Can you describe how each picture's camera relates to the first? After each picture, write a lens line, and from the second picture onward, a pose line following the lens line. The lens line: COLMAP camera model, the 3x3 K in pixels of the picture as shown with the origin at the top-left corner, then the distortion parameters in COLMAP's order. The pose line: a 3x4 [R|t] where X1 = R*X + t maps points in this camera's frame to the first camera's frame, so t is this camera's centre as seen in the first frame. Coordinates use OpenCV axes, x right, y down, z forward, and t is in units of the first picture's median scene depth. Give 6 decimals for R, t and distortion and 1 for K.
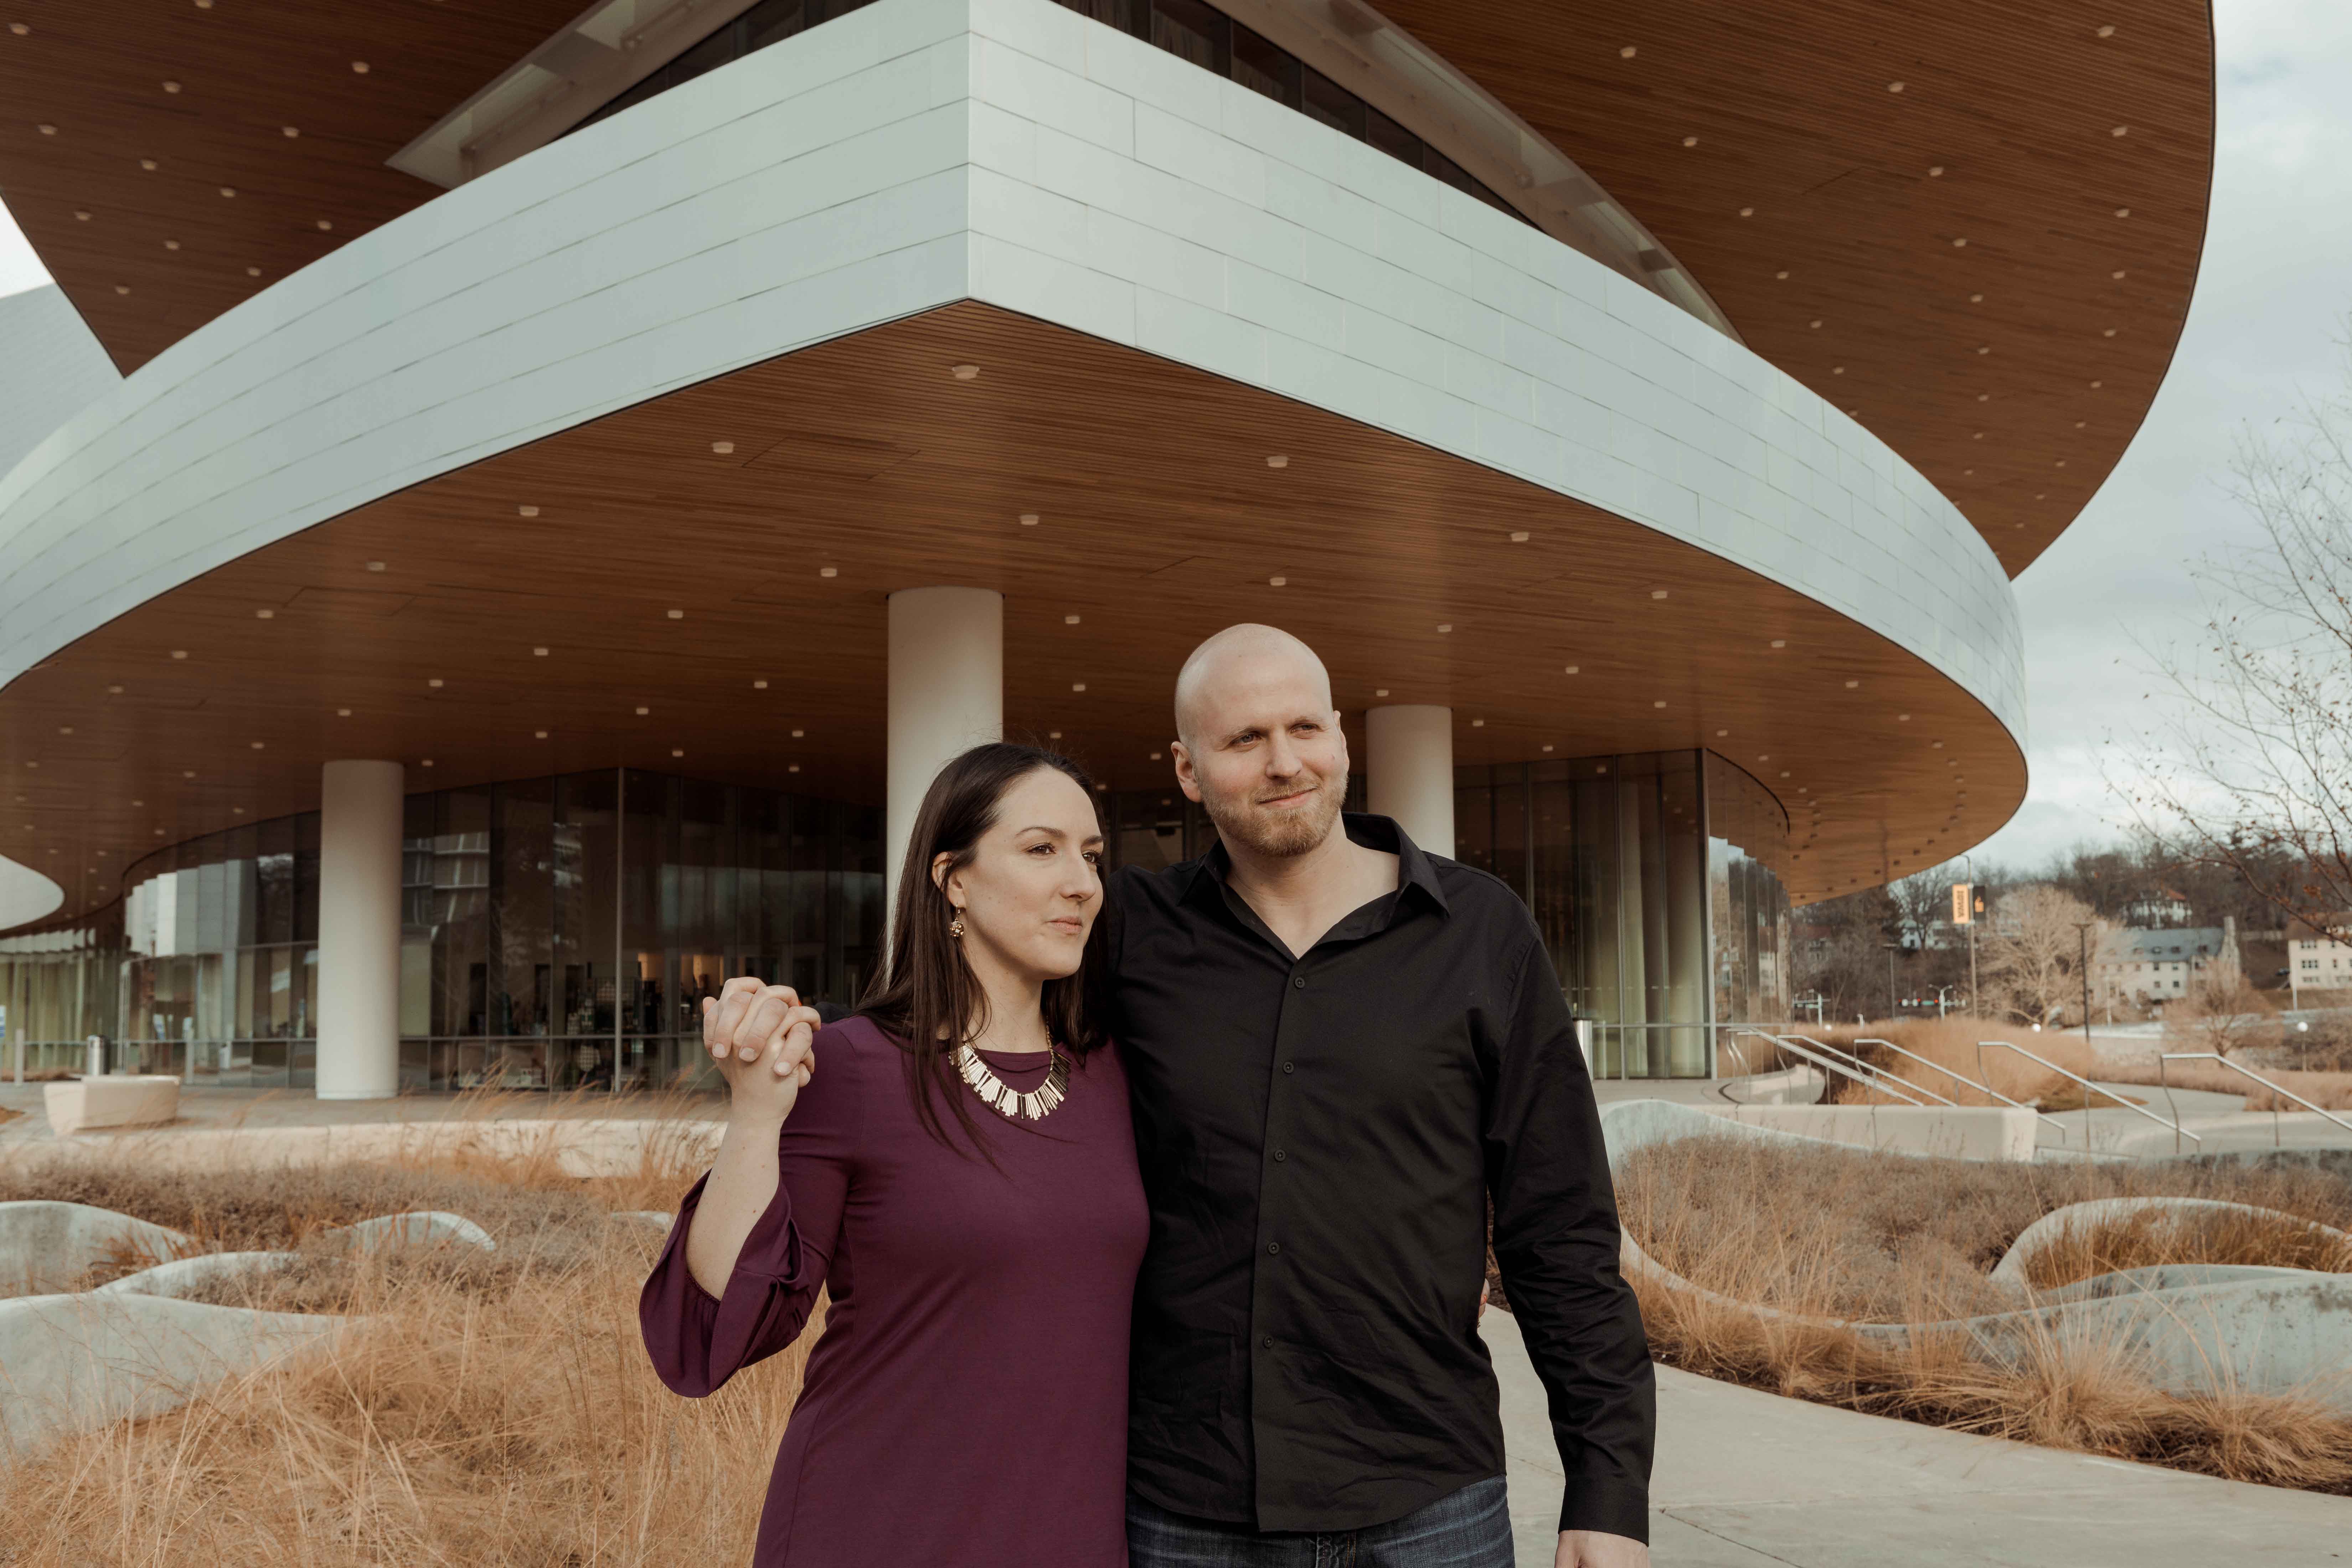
lens RADIAL K [[2455.4, 0, 1180.8], [0, 2455.4, 793.8], [0, 0, 1]] dist [-0.029802, 0.022046]
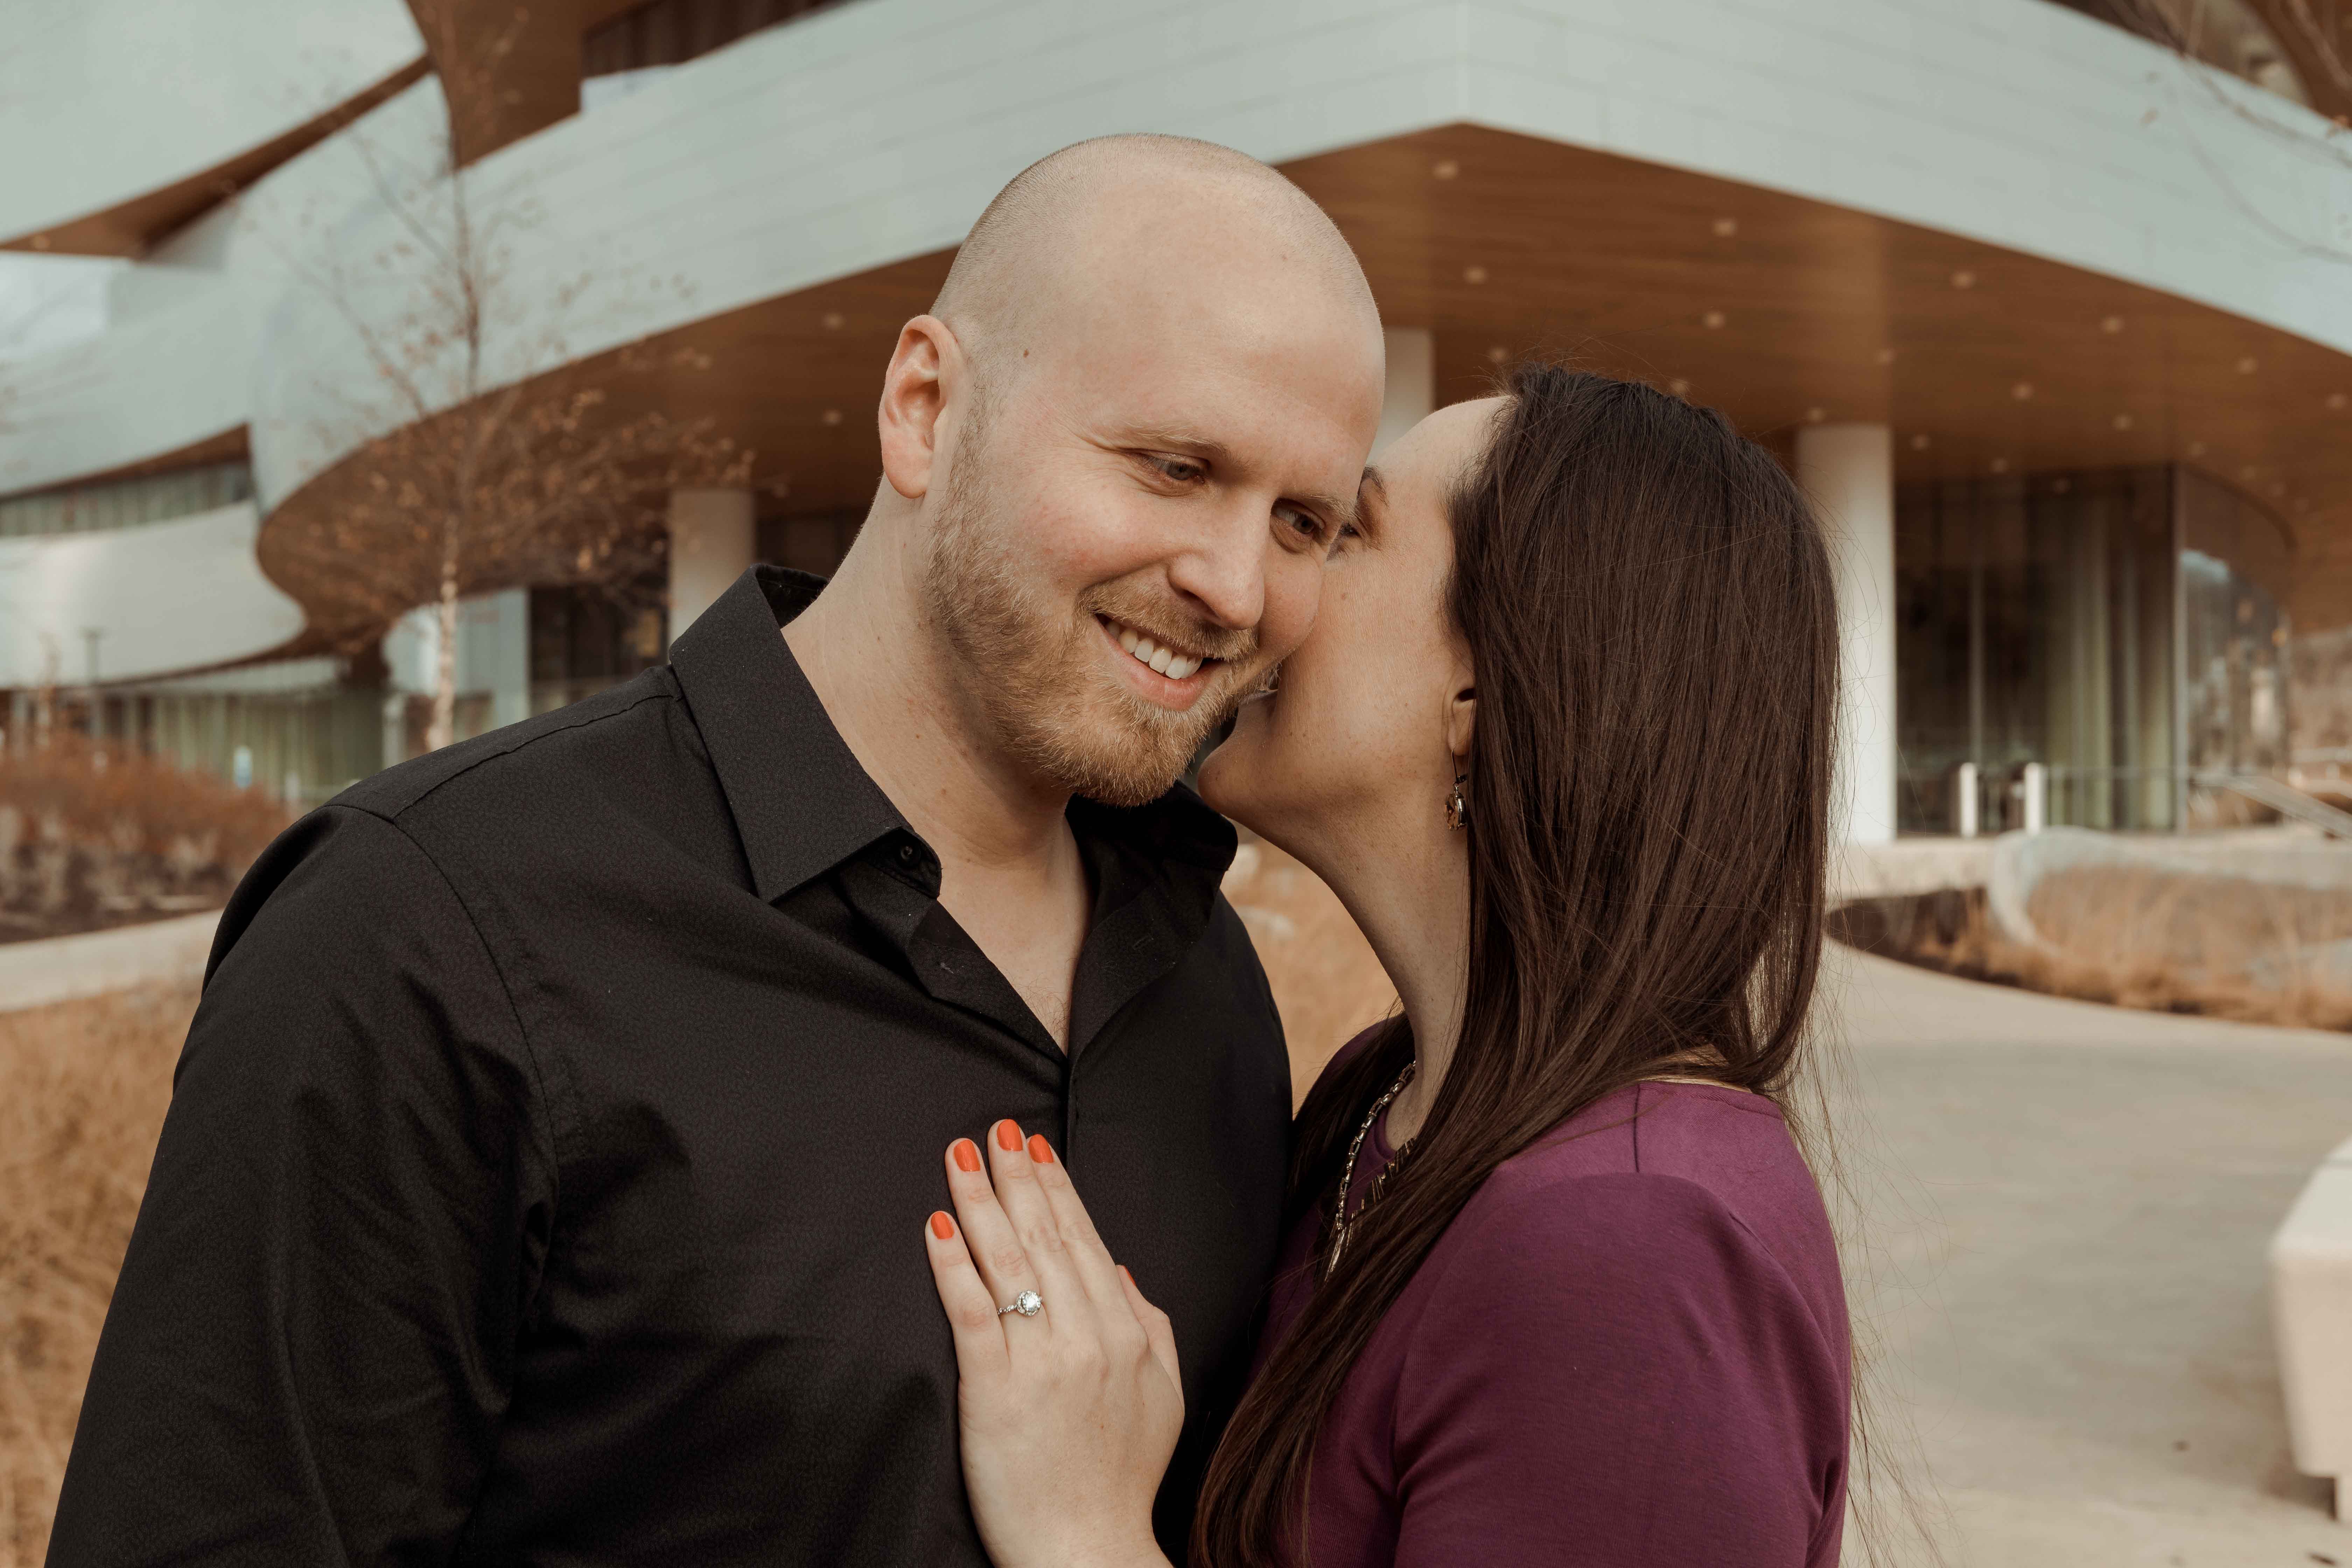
lens RADIAL K [[3252.4, 0, 1175.0], [0, 3252.4, 776.5], [0, 0, 1]] dist [0.023693, -0.001400]
pose [[0.994511, 0.002681, -0.104601, -0.030379], [0.007030, 0.995701, 0.092360, -0.020491], [0.104399, -0.092588, 0.990216, -0.266871]]
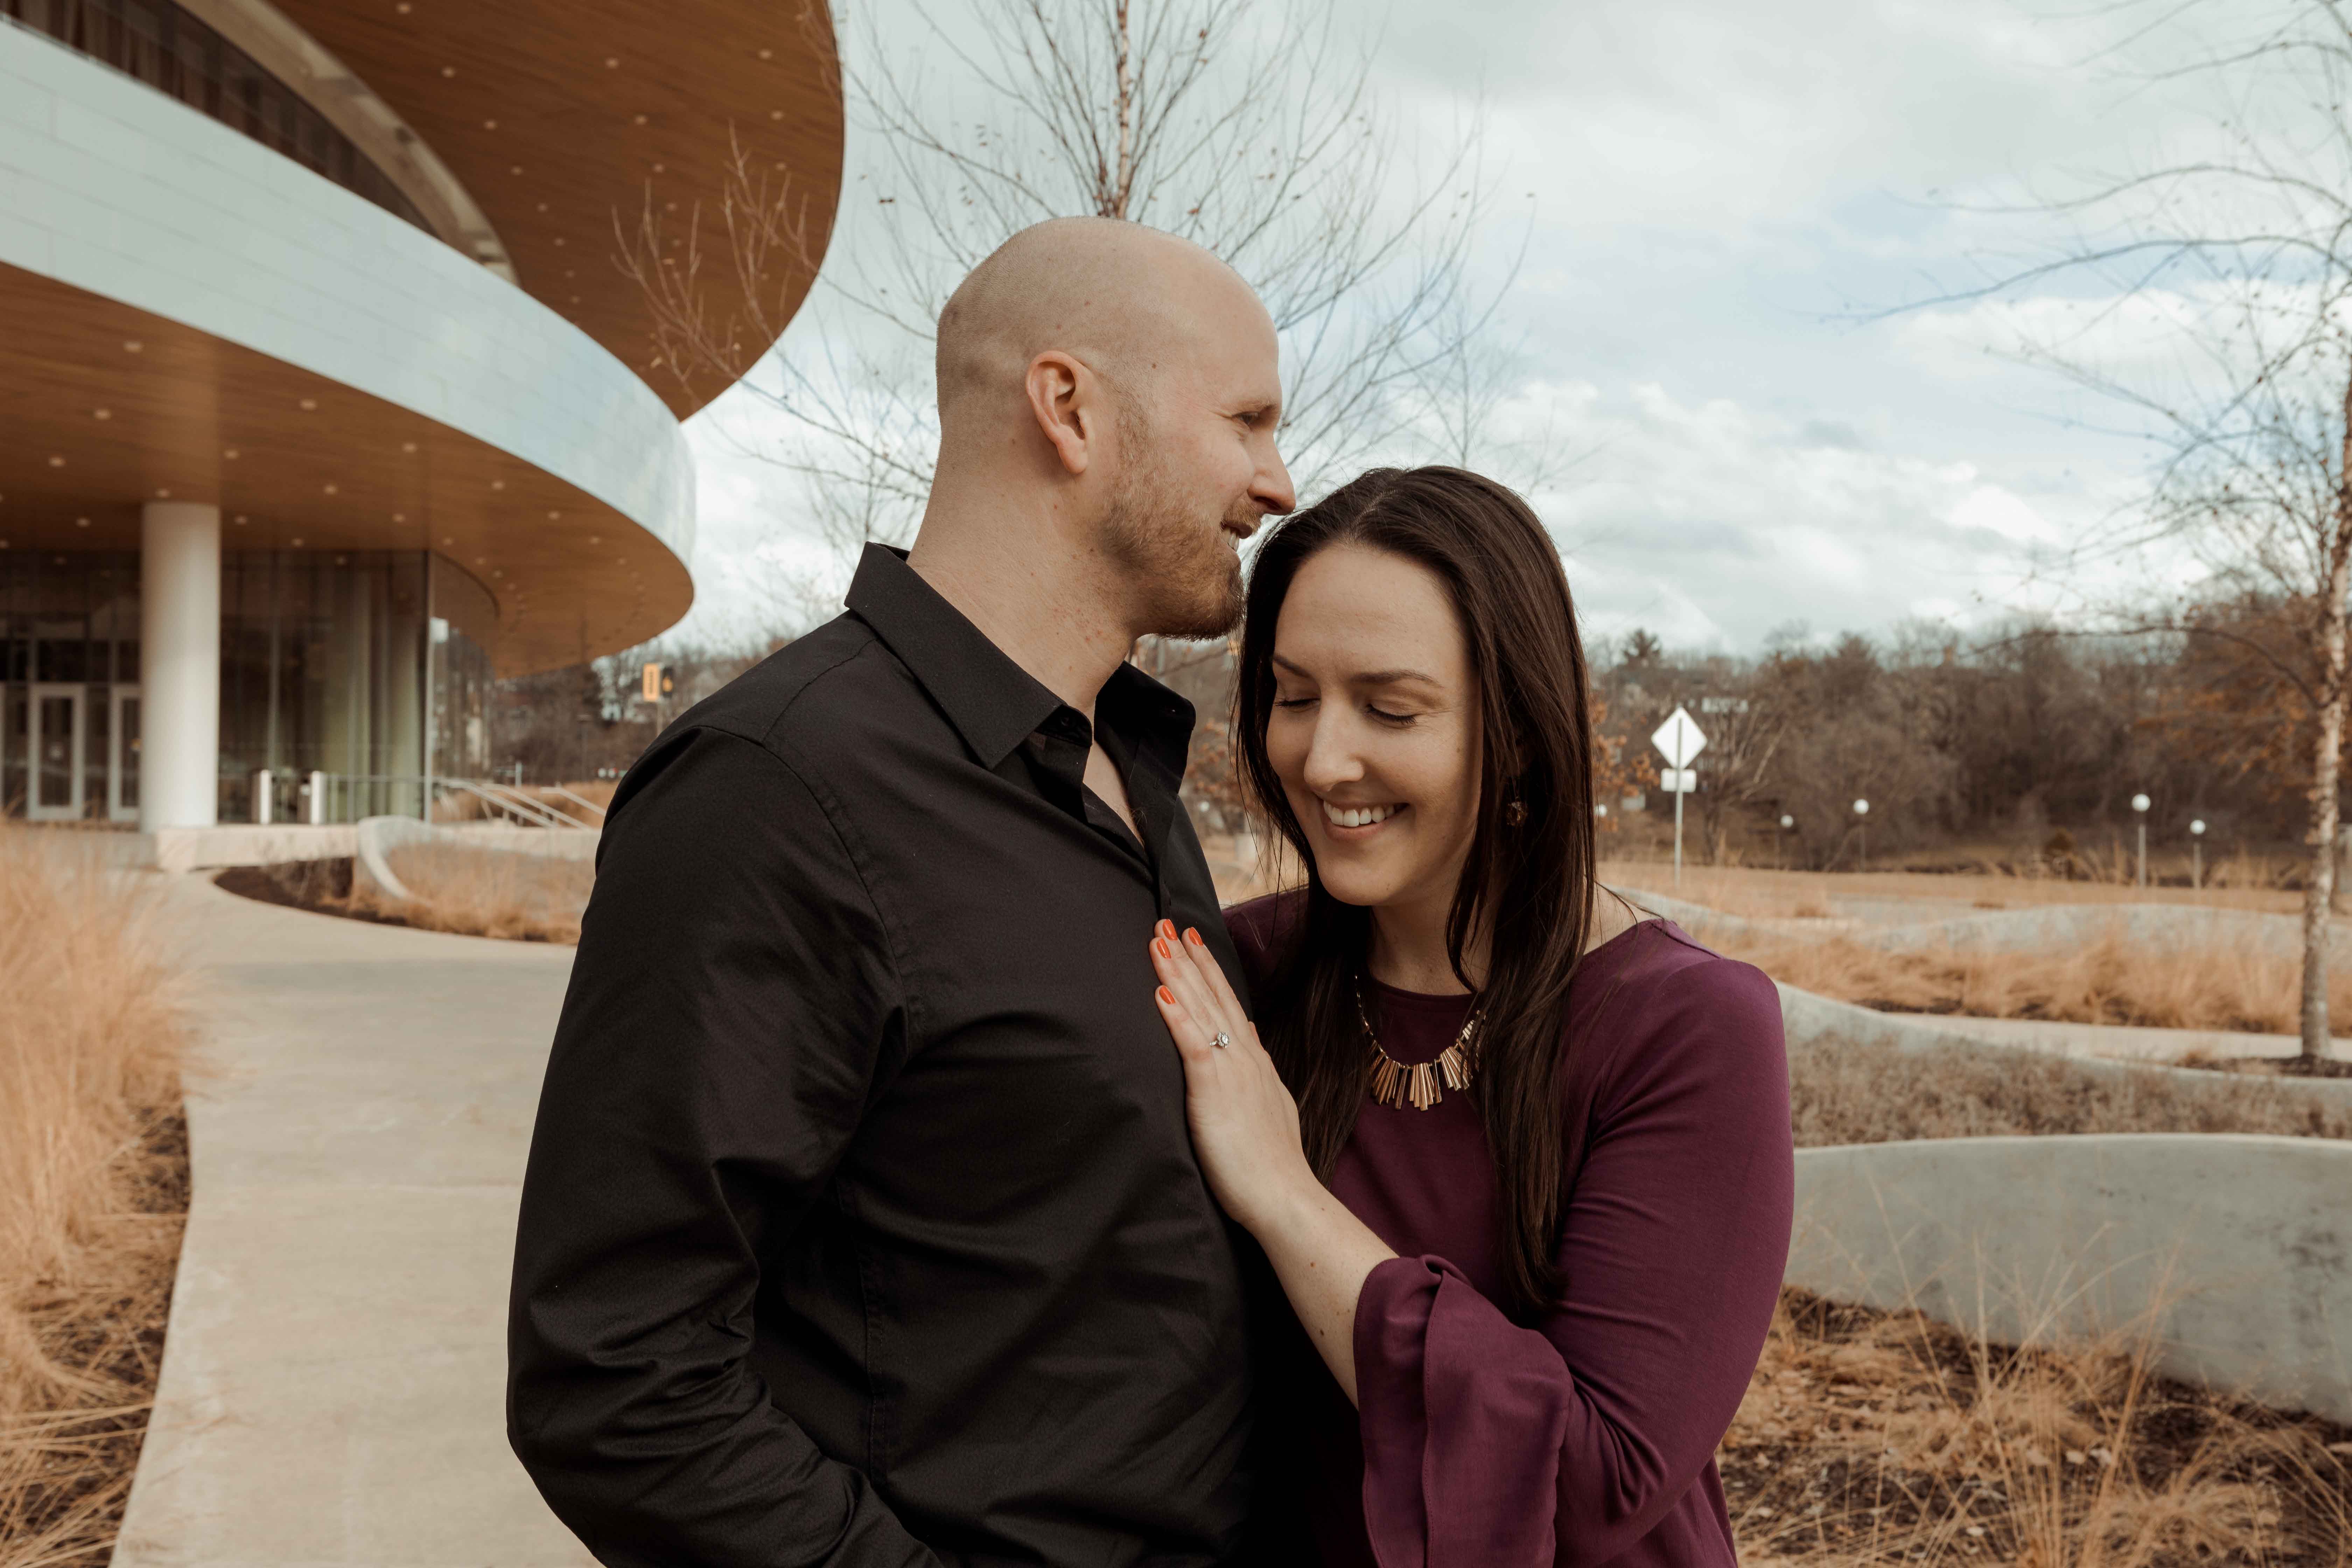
lens RADIAL K [[2516.8, 0, 1172.8], [0, 2516.8, 788.8], [0, 0, 1]] dist [-0.014021, -0.006983]
pose [[0.873034, 0.024245, 0.487056, -0.080659], [-0.068871, 0.994883, 0.073926, -0.022112], [-0.482771, -0.098084, 0.870236, -0.314886]]
